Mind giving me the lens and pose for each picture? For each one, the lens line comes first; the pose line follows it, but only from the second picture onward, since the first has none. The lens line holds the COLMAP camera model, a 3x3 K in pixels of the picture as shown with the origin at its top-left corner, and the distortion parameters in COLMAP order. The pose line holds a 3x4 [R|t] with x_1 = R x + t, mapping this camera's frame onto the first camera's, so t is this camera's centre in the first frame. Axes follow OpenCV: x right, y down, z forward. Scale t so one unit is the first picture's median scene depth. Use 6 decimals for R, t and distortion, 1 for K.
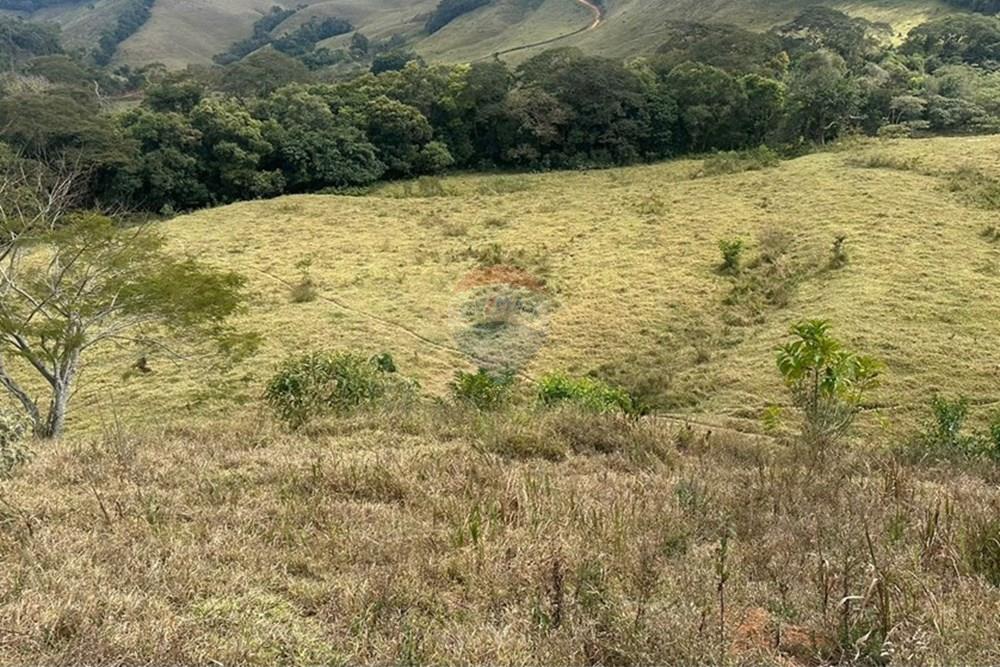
lens RADIAL K [[831.4, 0, 495.2], [0, 831.4, 334.8], [0, 0, 1]] dist [0.094502, -0.134131]
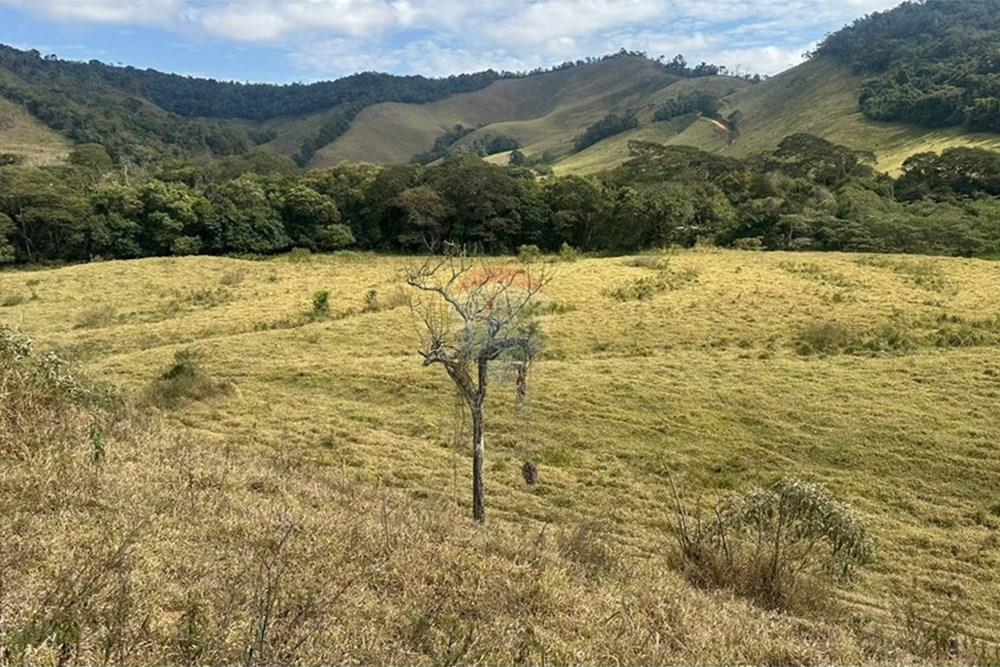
lens RADIAL K [[831.4, 0, 504.3], [0, 831.4, 328.9], [0, 0, 1]] dist [0.094502, -0.134131]
pose [[0.971120, 0.088872, -0.221423, 0.440841], [-0.118518, 0.985128, -0.124401, 0.037310], [0.207074, 0.147050, 0.967211, -0.085449]]
